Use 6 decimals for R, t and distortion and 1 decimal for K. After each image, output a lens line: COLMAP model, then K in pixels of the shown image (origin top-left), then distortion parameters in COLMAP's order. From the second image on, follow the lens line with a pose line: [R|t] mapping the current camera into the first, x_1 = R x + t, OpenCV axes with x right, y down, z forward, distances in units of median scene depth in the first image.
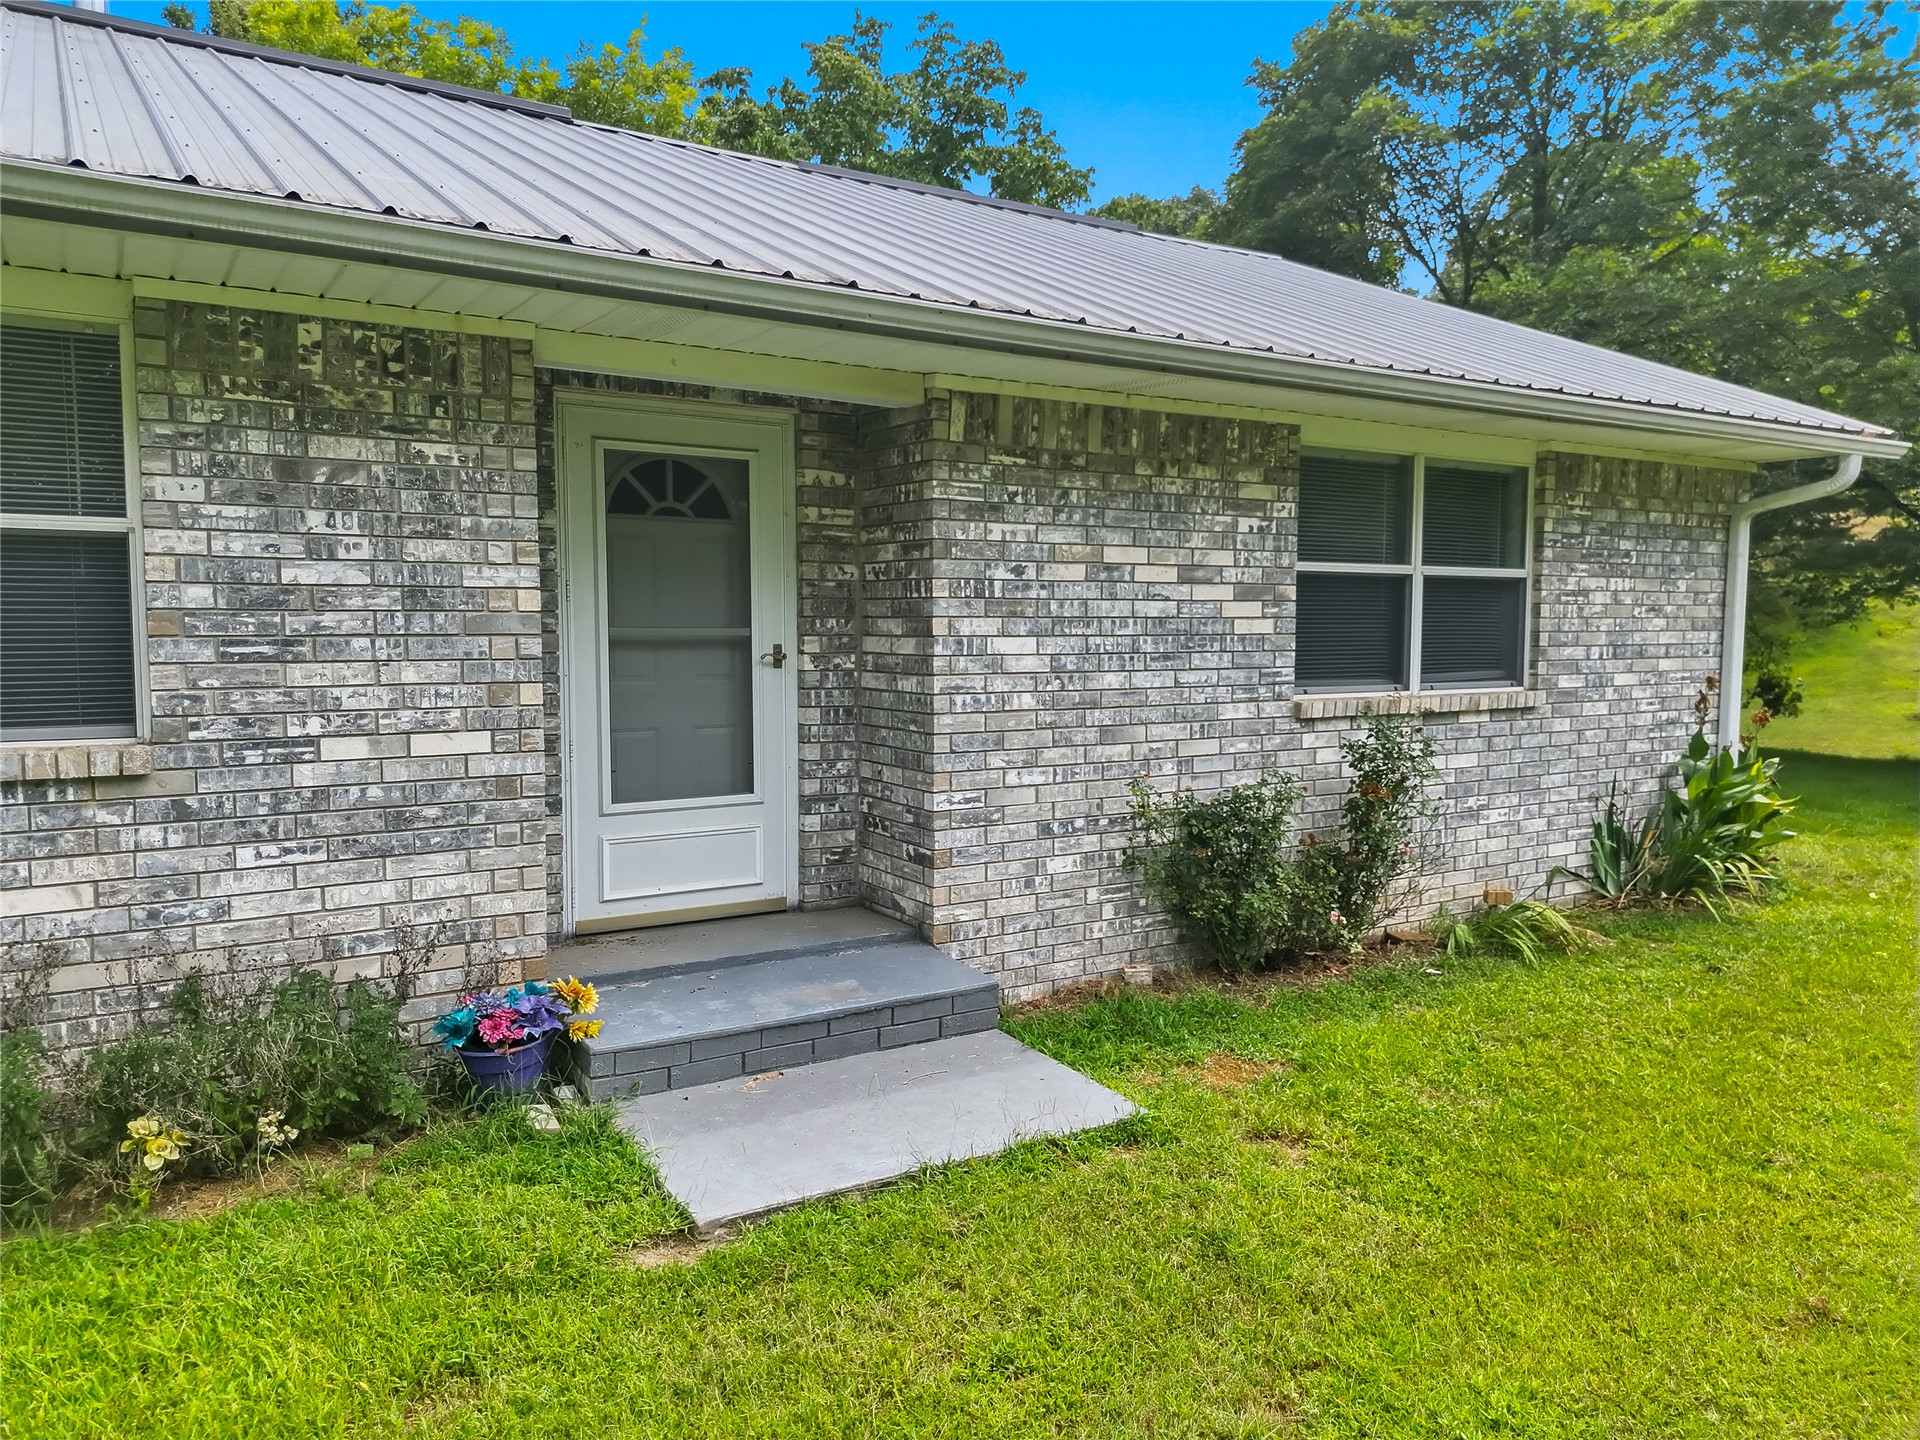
lens RADIAL K [[1351.9, 0, 955.7], [0, 1351.9, 724.0], [0, 0, 1]] dist [0.089392, -0.099411]
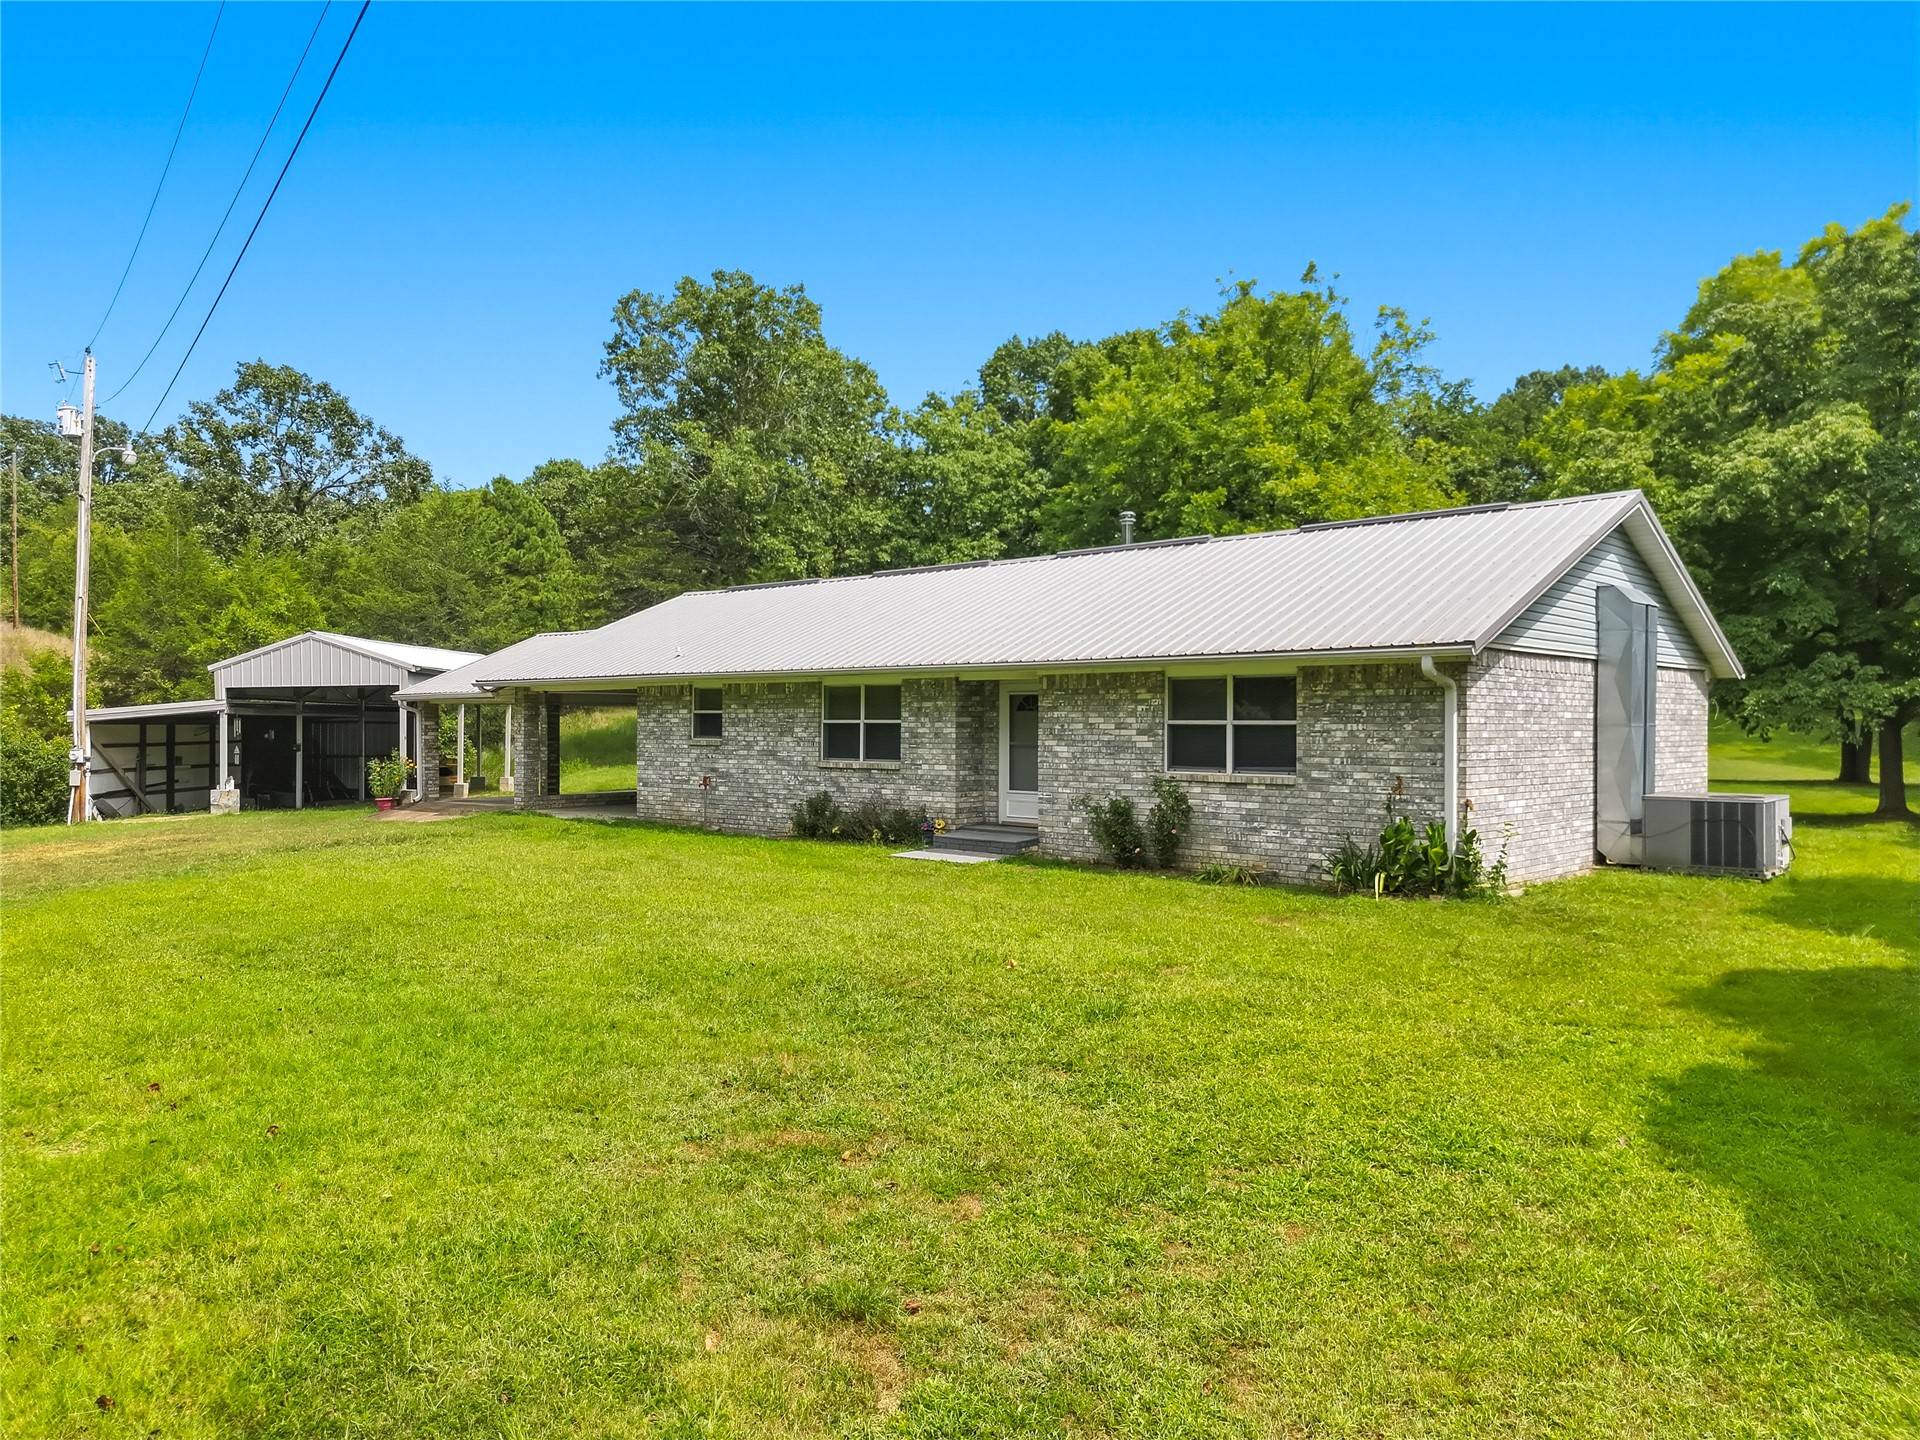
lens RADIAL K [[1351.9, 0, 955.7], [0, 1351.9, 724.0], [0, 0, 1]] dist [0.089392, -0.099411]
pose [[0.260356, 0.000164, -0.965513, 2.788223], [-0.072605, 0.997172, -0.019410, -0.032903], [0.962779, 0.075155, 0.259632, -0.079759]]
